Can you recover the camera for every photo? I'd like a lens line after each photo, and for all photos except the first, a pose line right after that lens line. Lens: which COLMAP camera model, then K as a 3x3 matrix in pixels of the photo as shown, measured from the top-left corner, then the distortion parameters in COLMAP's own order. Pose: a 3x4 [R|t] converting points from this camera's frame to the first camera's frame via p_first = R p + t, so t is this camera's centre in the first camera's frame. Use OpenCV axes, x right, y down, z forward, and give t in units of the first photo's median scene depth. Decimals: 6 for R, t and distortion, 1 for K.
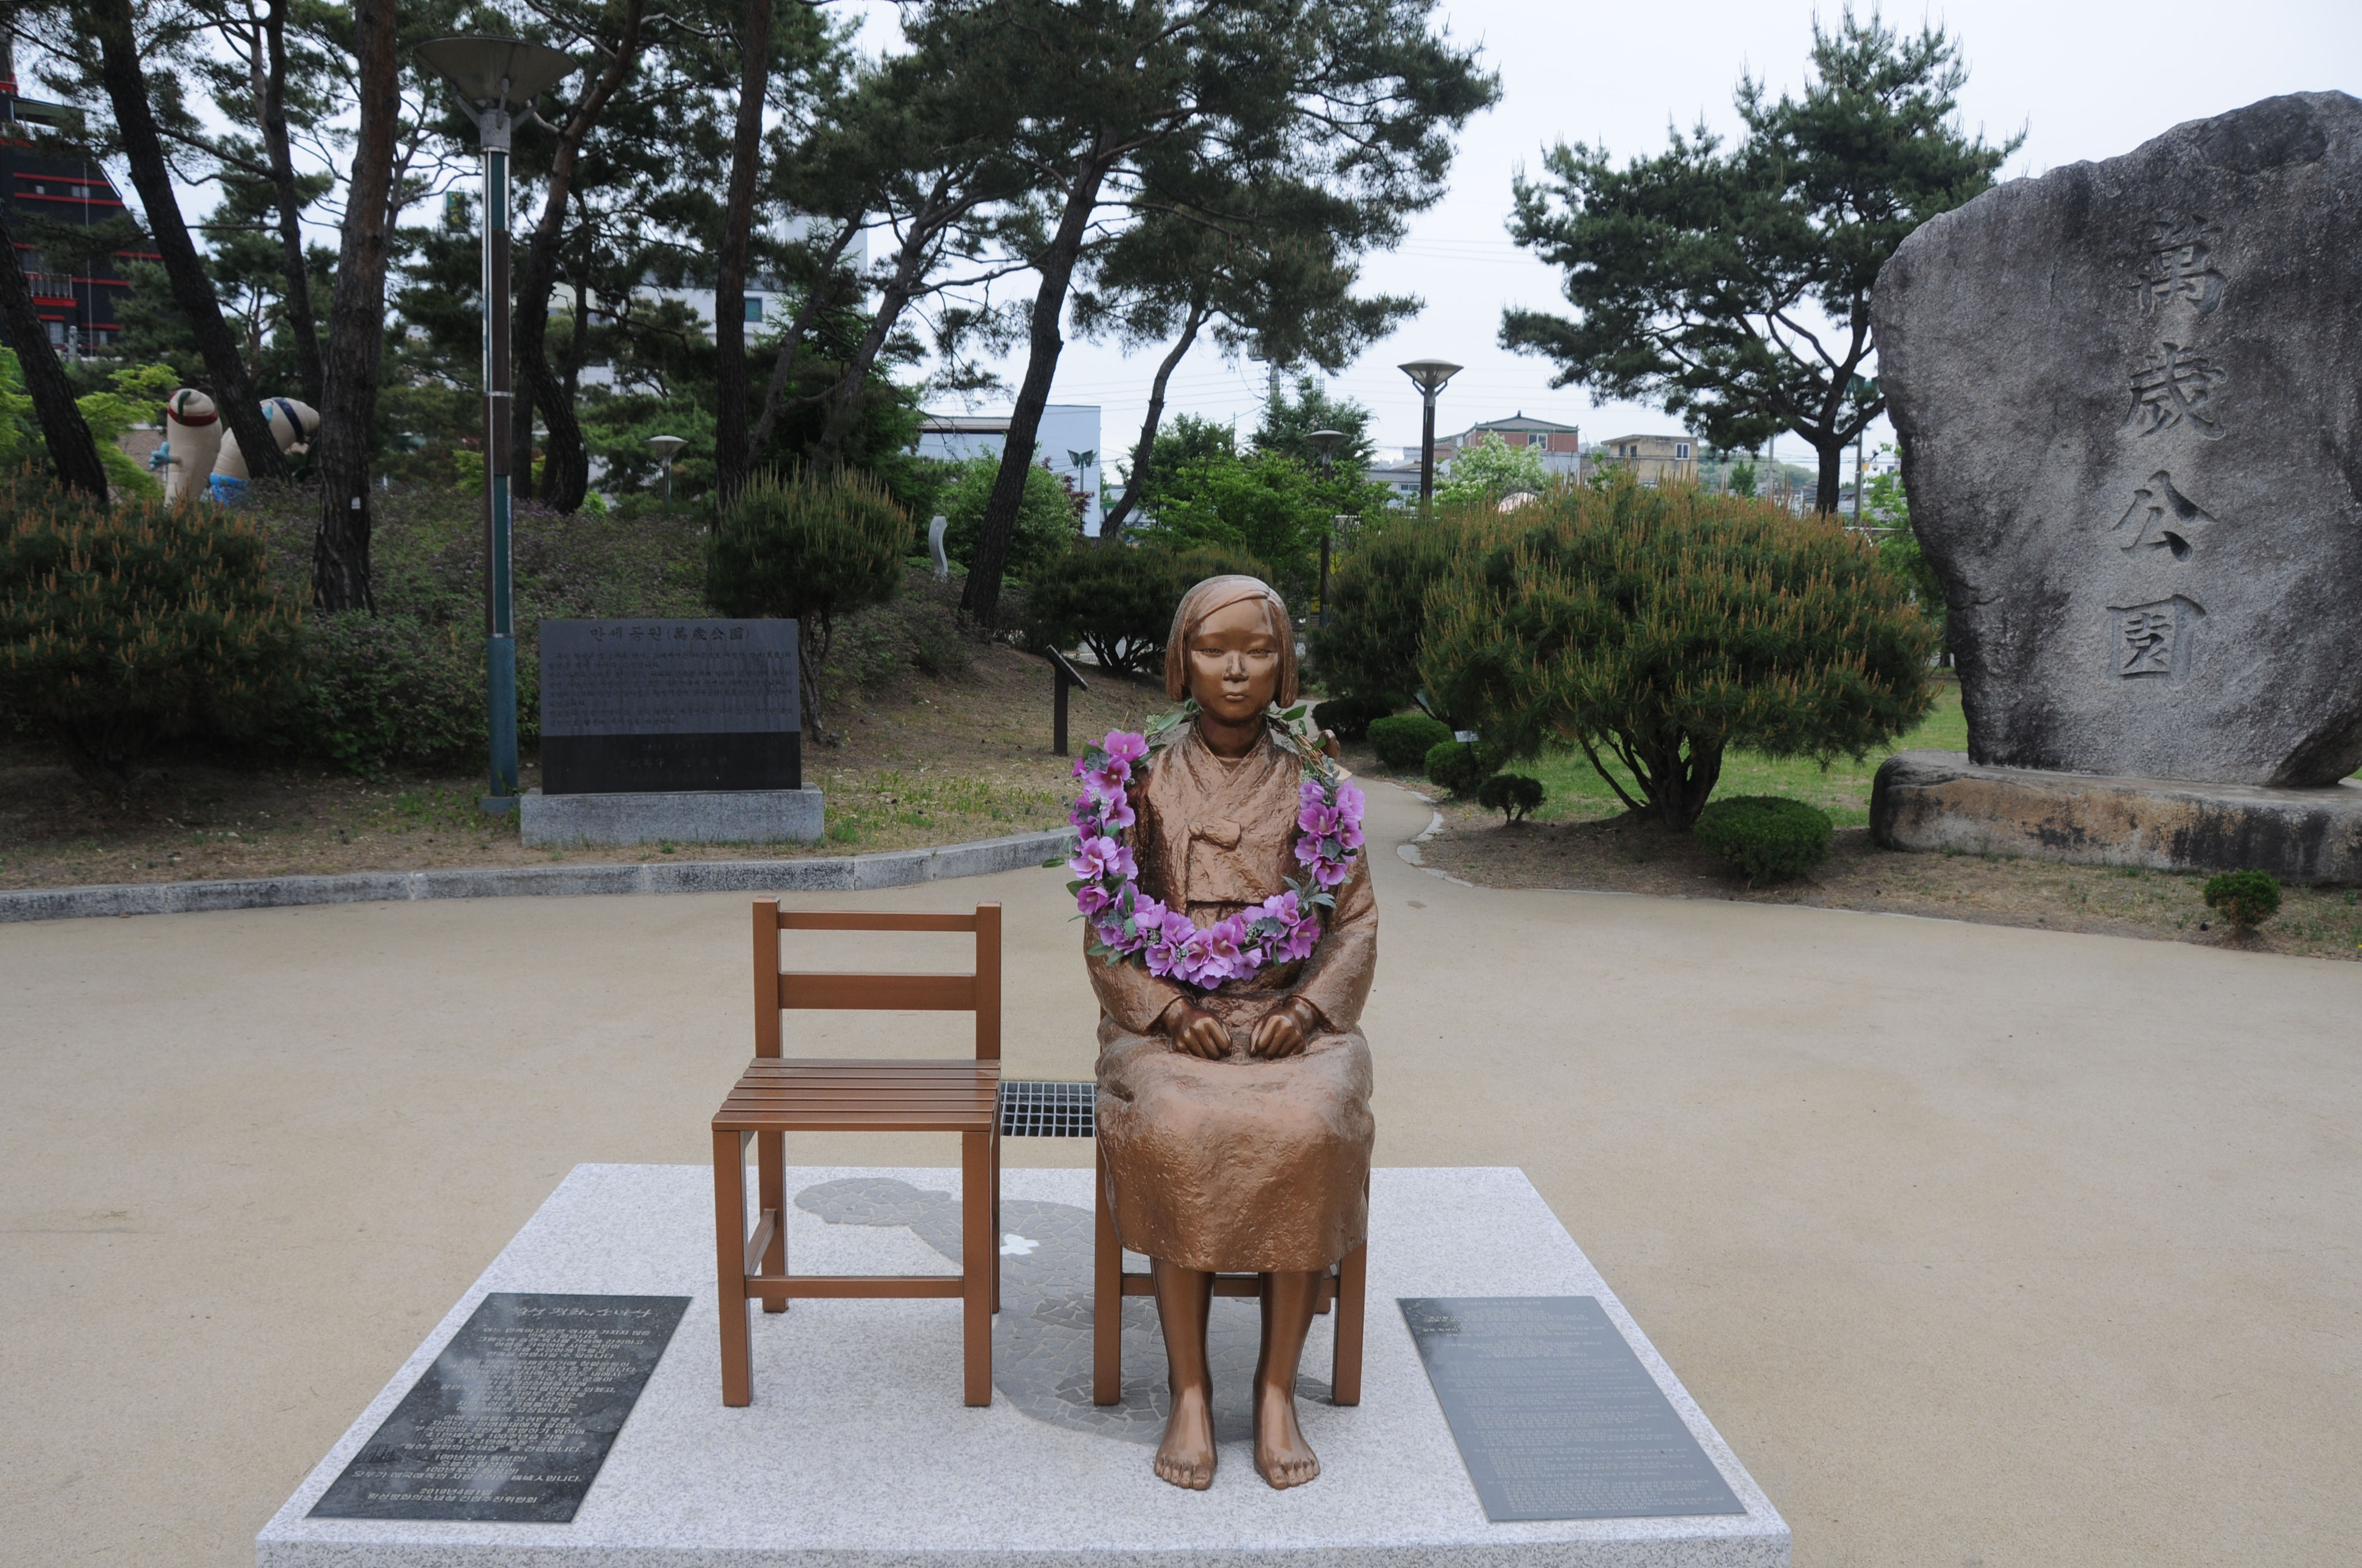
lens RADIAL K [[1837.4, 0, 1175.4], [0, 1837.4, 834.0], [0, 0, 1]] dist [-0.162666, 0.111778]
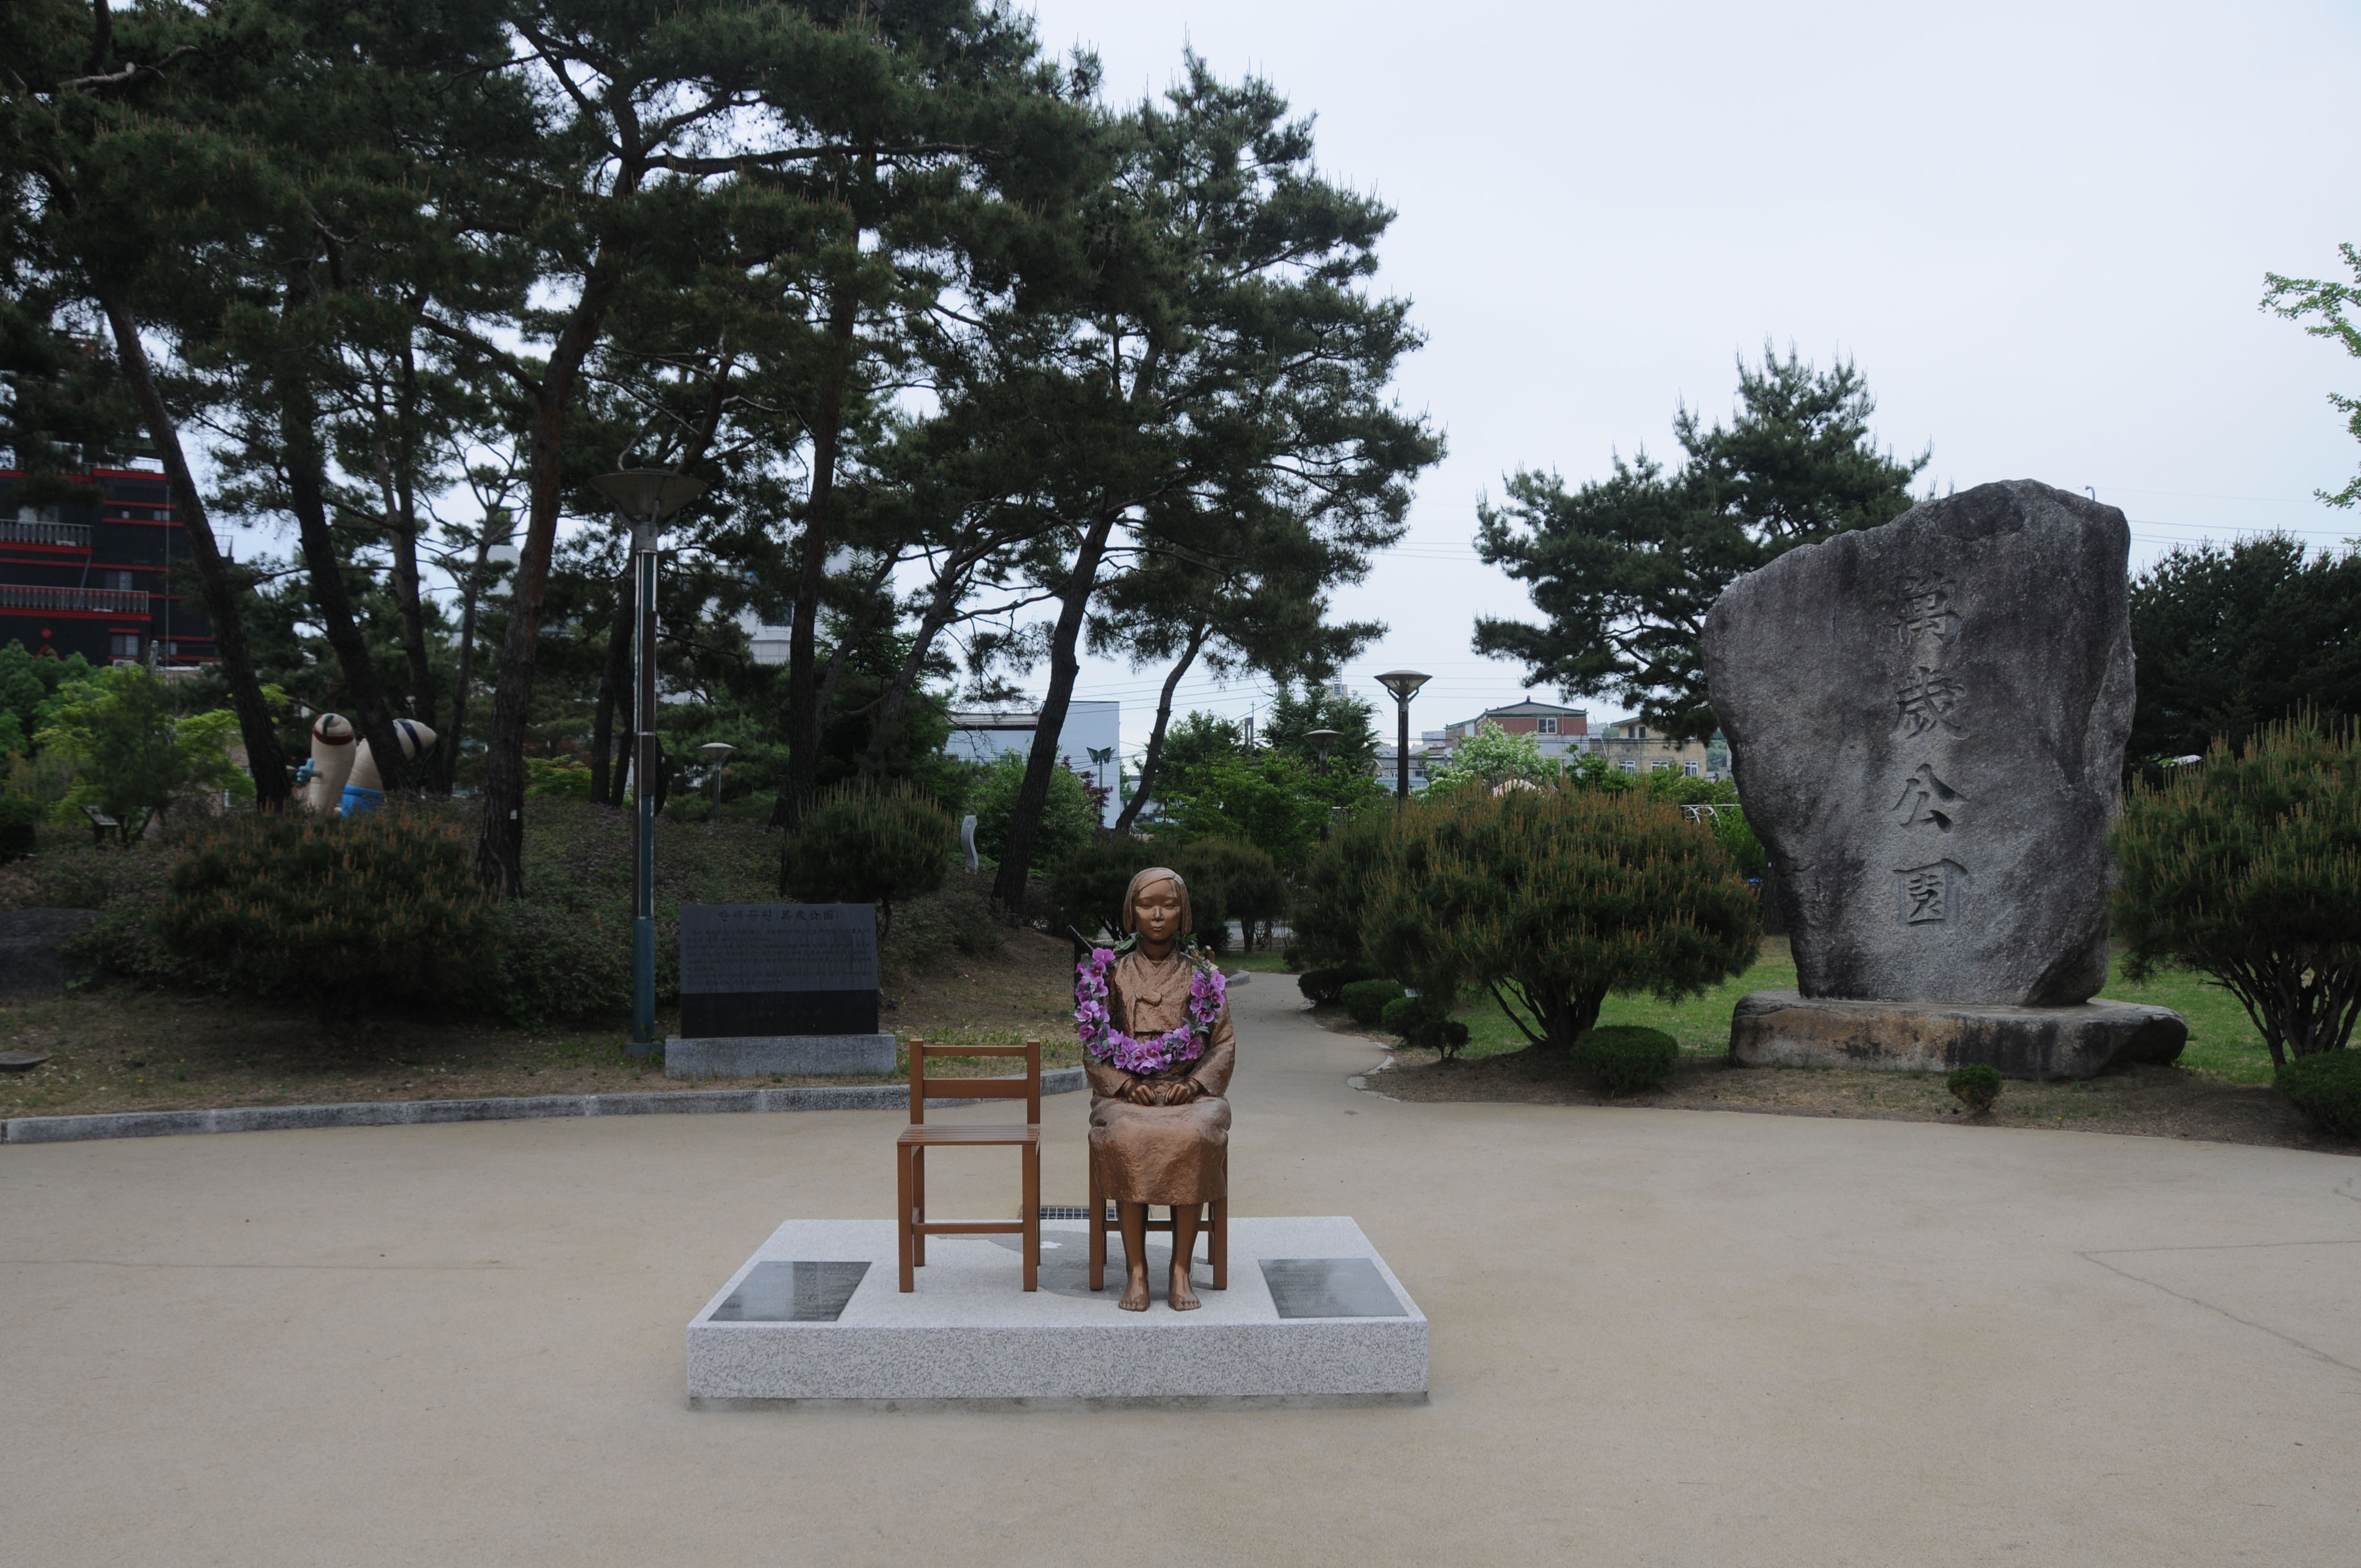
lens RADIAL K [[1836.9, 0, 1189.3], [0, 1836.9, 858.6], [0, 0, 1]] dist [-0.162666, 0.111778]
pose [[0.999822, -0.018447, -0.003850, 0.022917], [0.017708, 0.989566, -0.142987, 0.040631], [0.006448, 0.142894, 0.989717, -0.294404]]
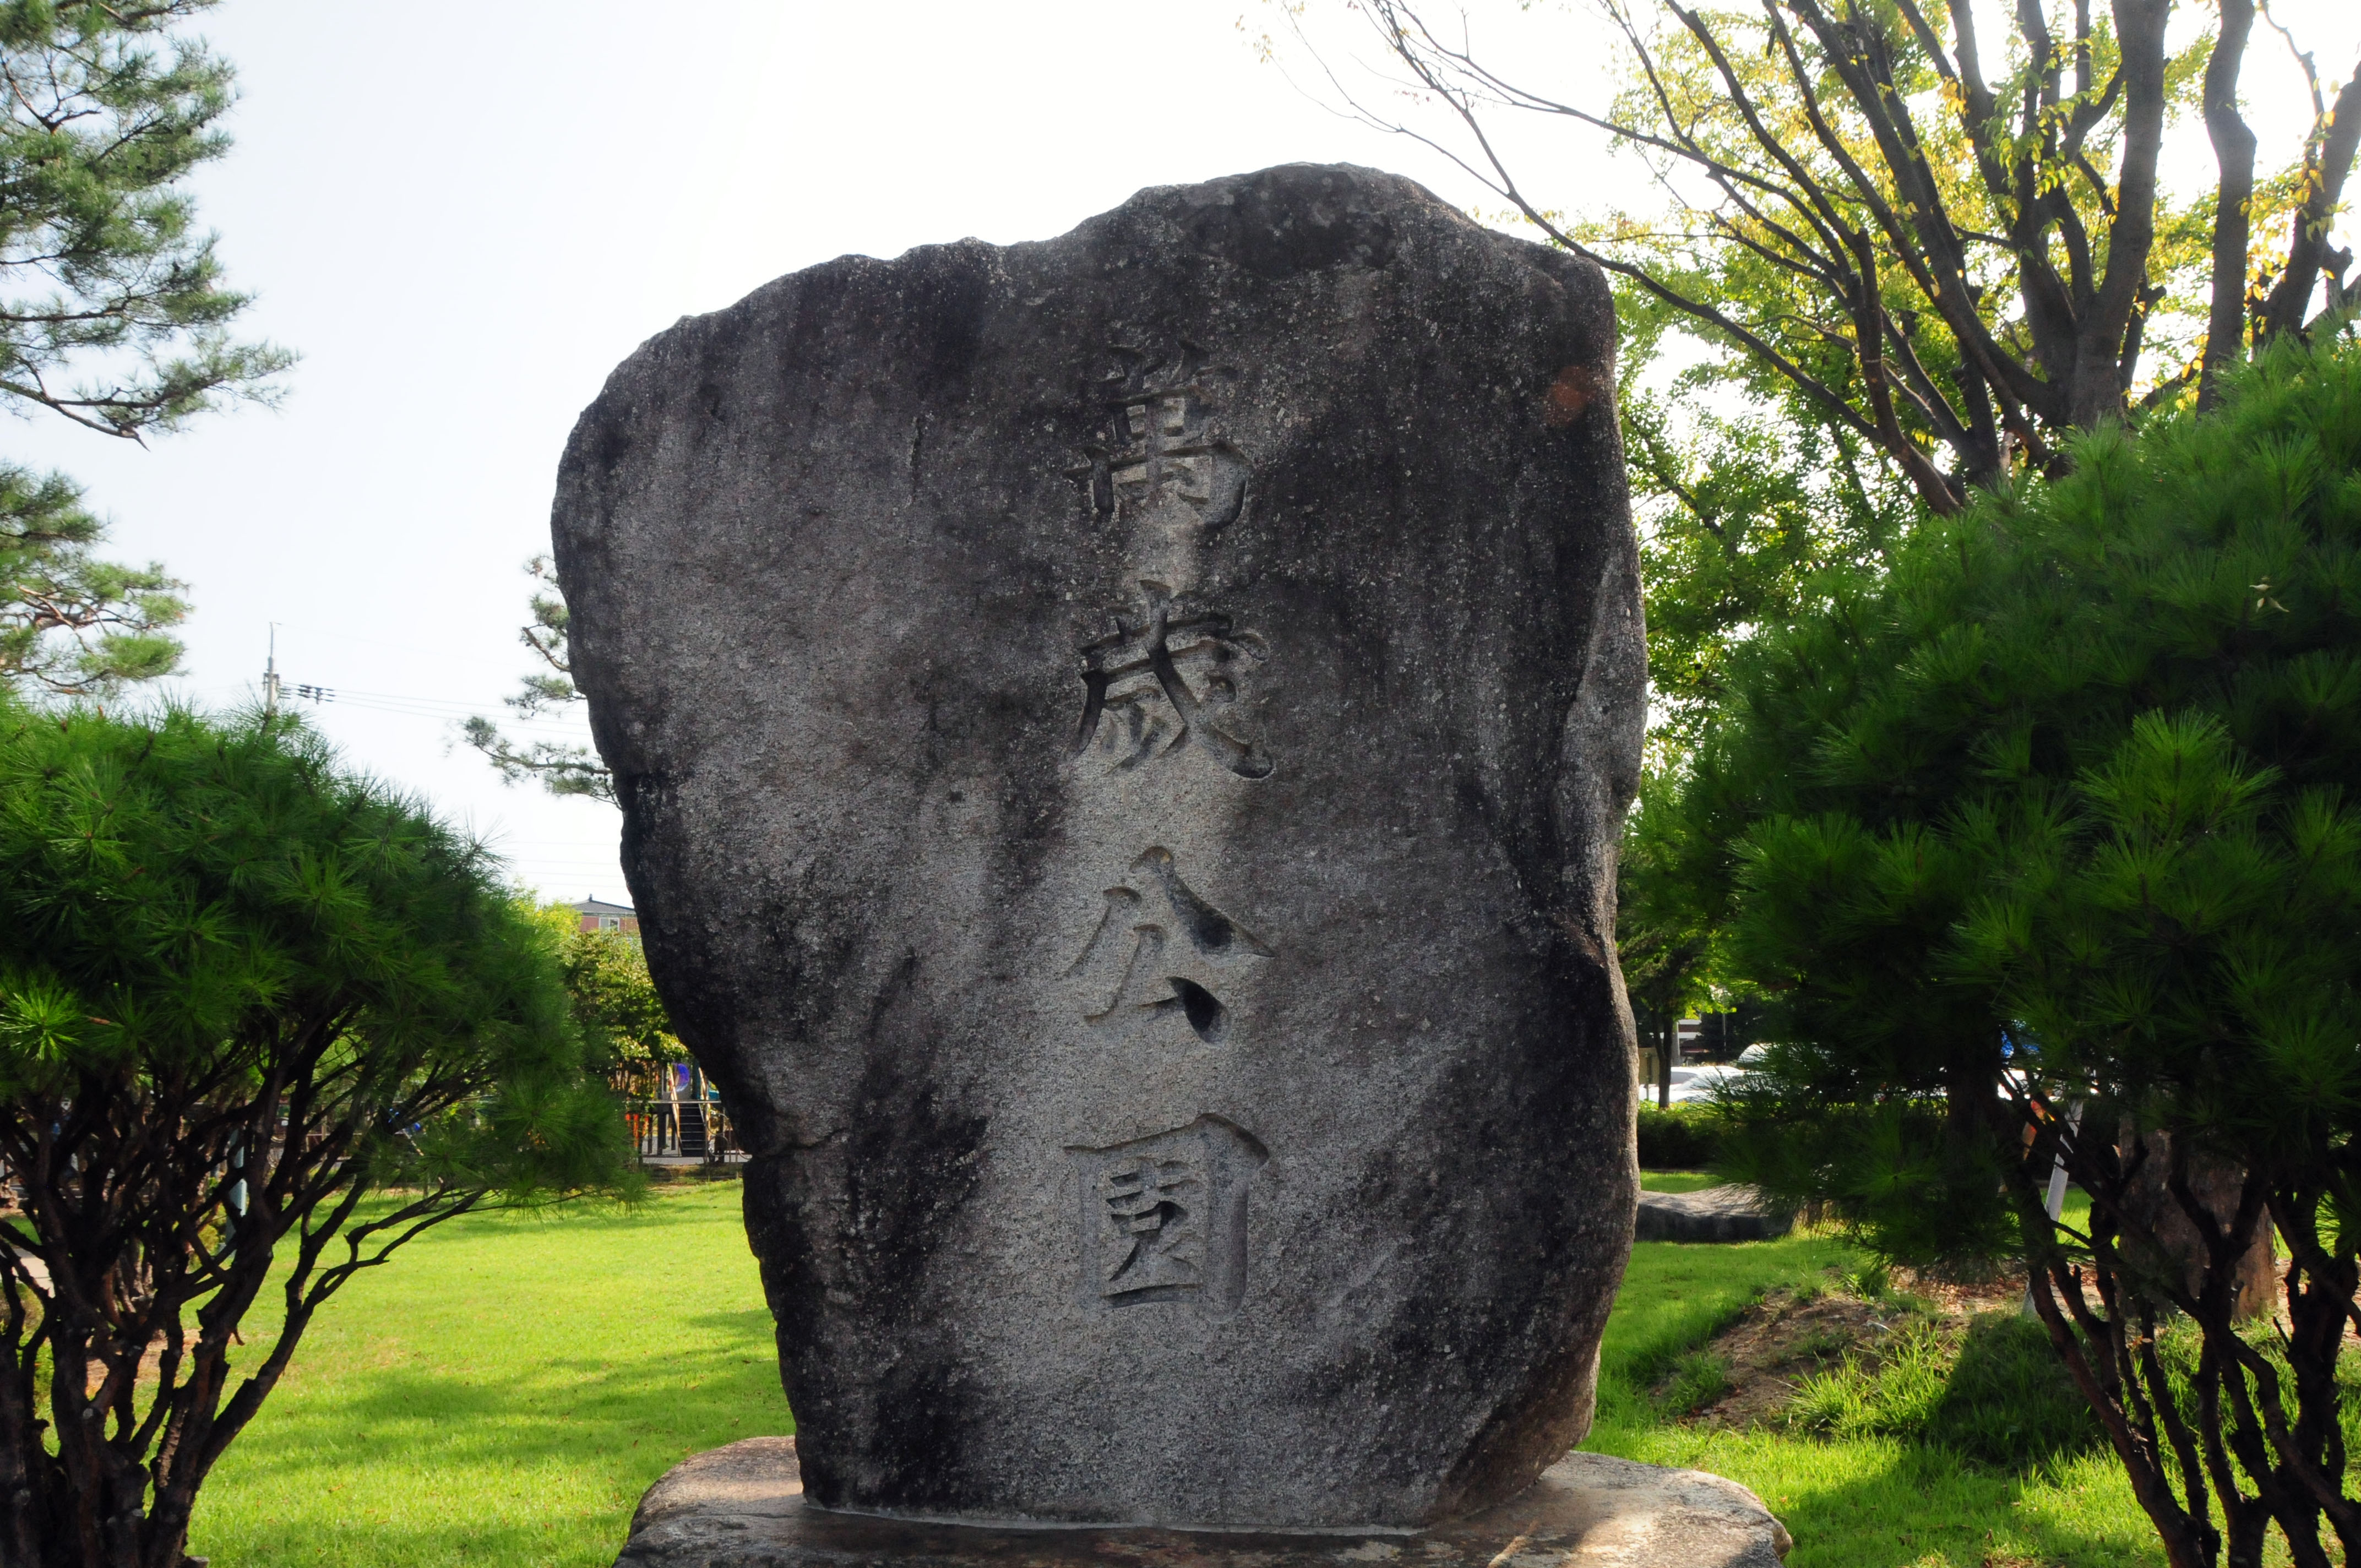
lens RADIAL K [[1836.8, 0, 1176.2], [0, 1836.8, 834.0], [0, 0, 1]] dist [-0.162666, 0.111778]
pose [[0.886373, 0.038732, 0.461349, 0.337833], [0.084146, 0.966420, -0.242802, -0.091204], [-0.455261, 0.254033, 0.853349, 0.575405]]
